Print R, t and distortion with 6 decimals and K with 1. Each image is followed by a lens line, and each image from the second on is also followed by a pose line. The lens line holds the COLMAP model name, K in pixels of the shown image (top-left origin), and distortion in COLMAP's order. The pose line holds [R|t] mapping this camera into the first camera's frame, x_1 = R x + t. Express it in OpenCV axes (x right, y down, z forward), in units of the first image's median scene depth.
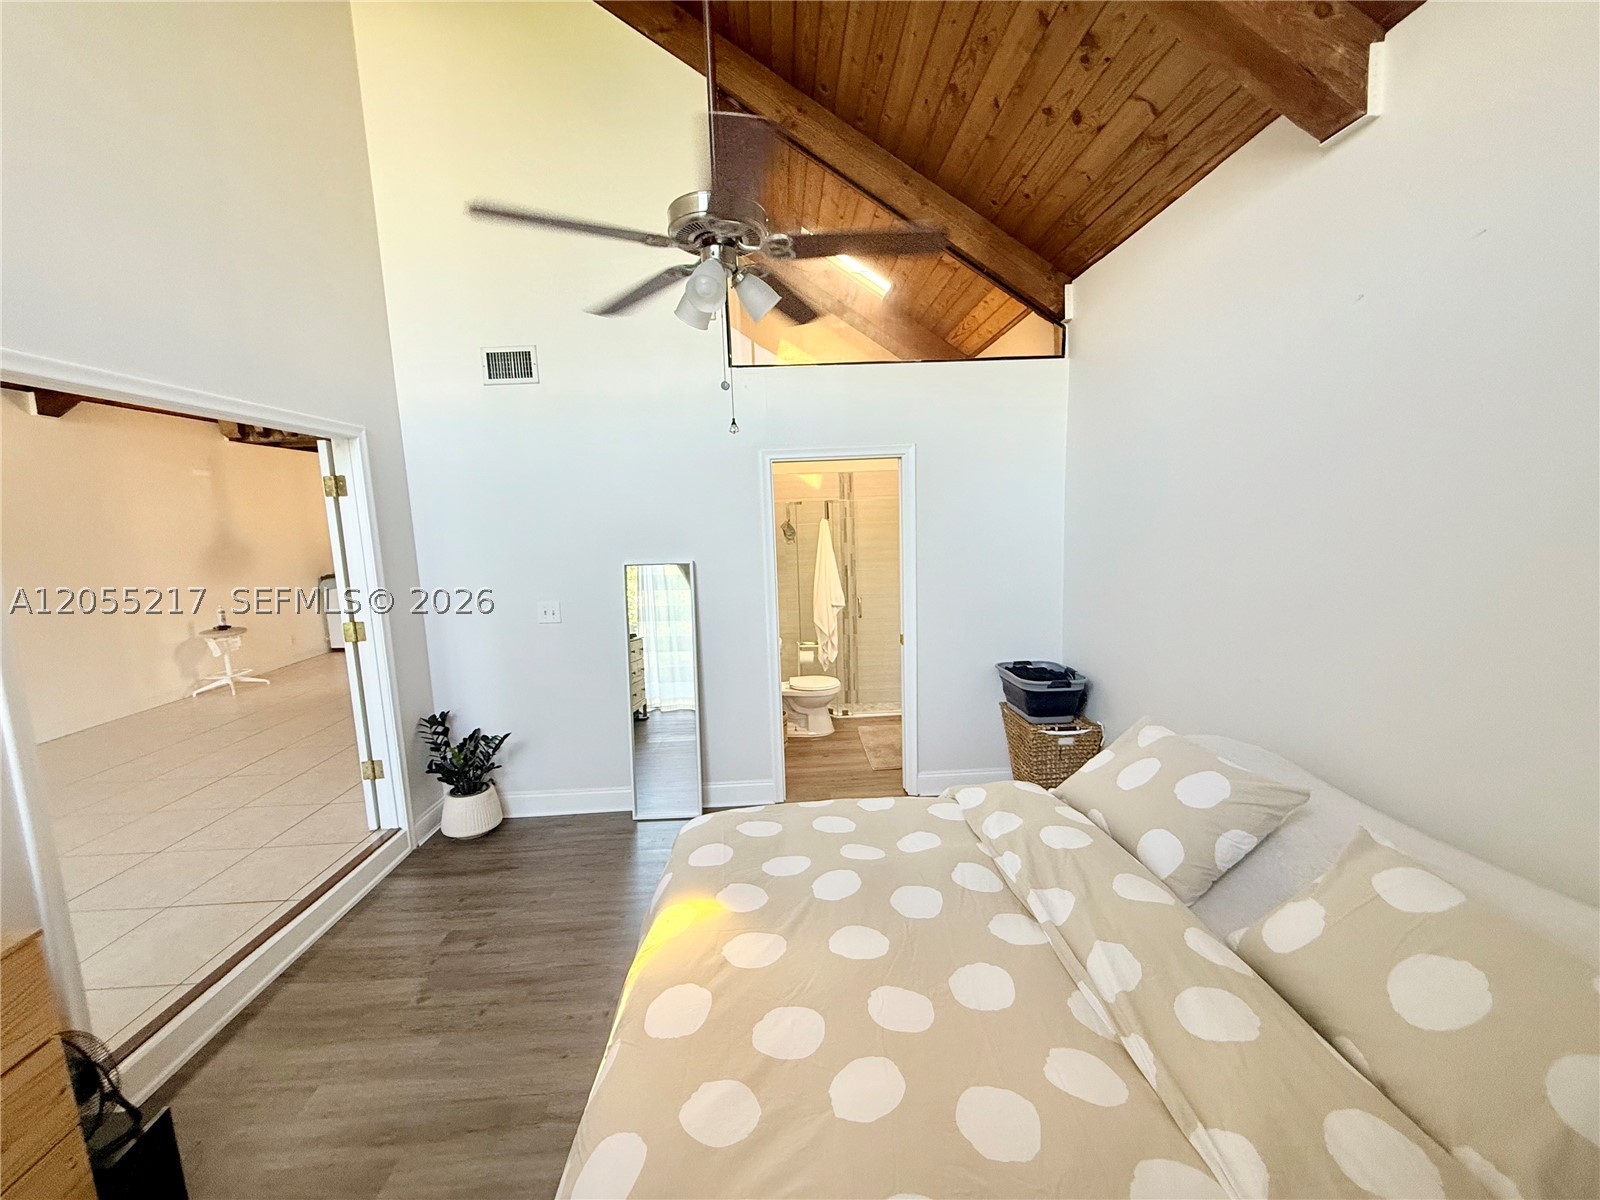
lens RADIAL K [[642.9, 0, 802.1], [0, 642.9, 601.9], [0, 0, 1]] dist [-0.001162, 0.000298]
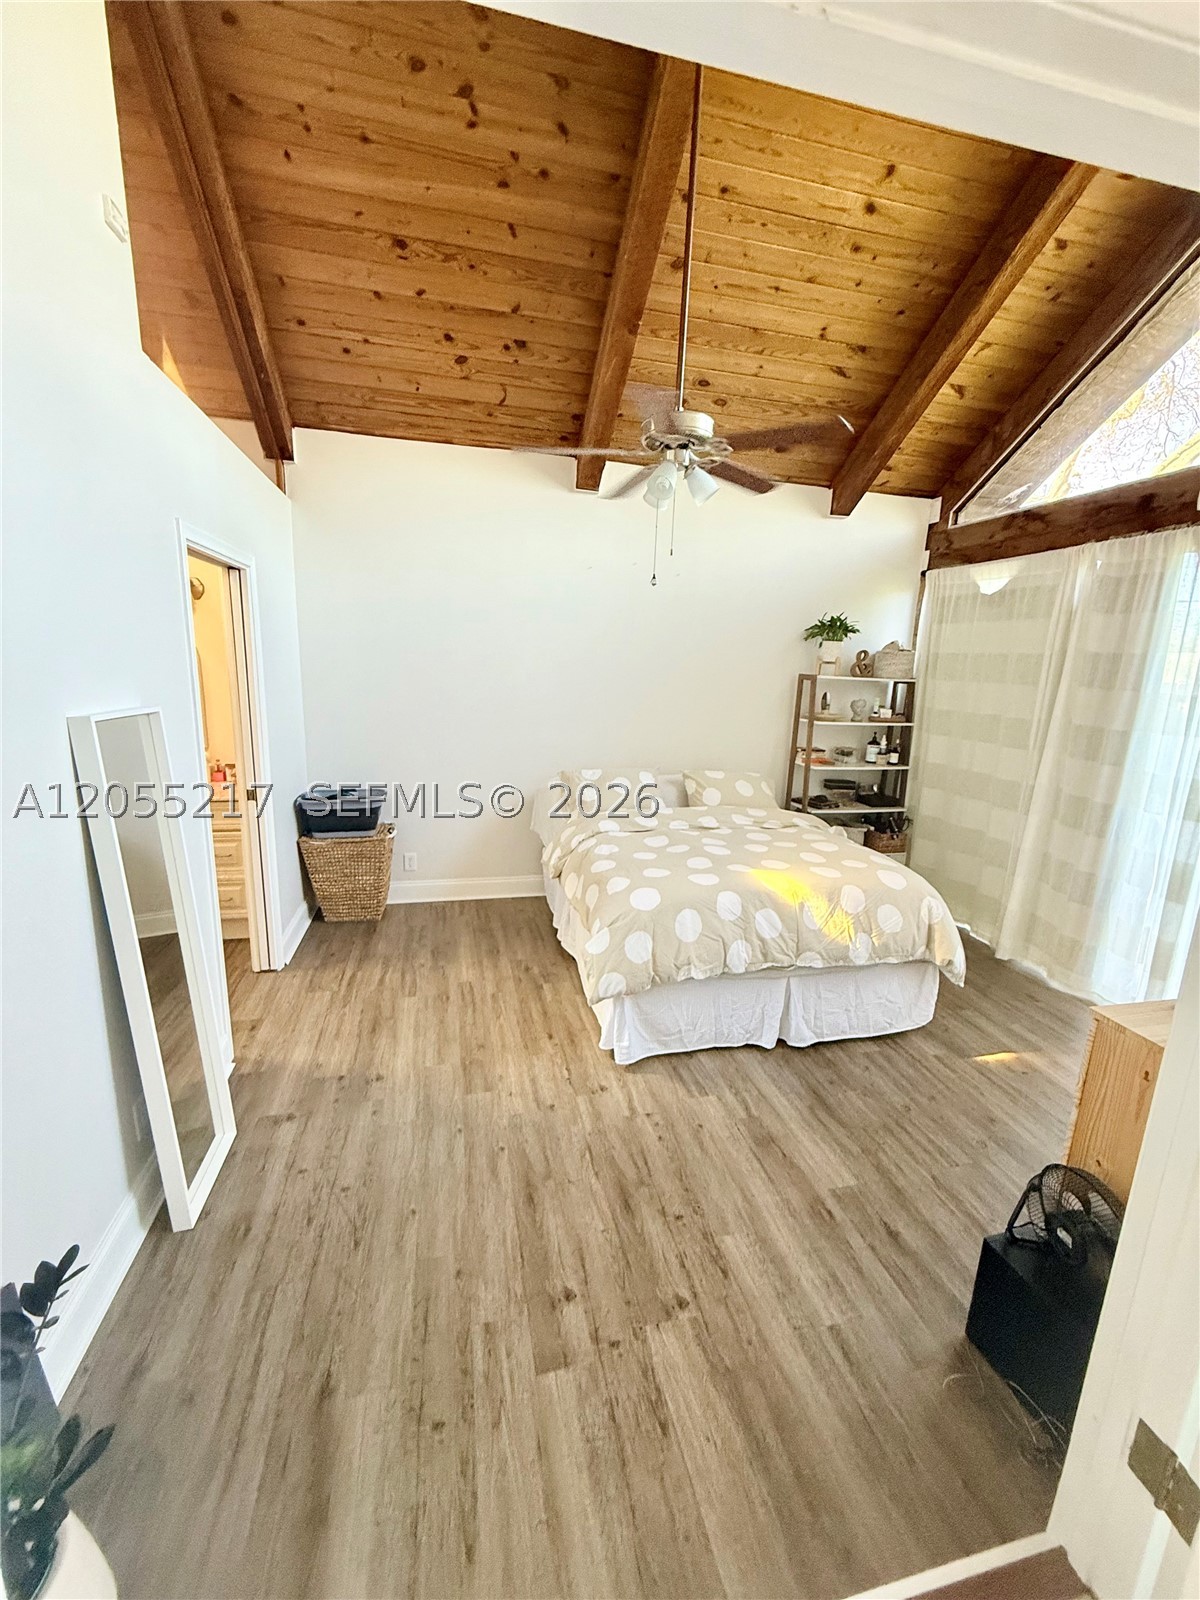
lens RADIAL K [[642.9, 0, 597.9], [0, 642.9, 798.2], [0, 0, 1]] dist [-0.001162, 0.000298]
pose [[-0.192195, -0.175548, 0.965528, -0.919920], [0.107985, 0.974113, 0.198604, -0.069180], [-0.975398, 0.142433, -0.168263, 0.889450]]
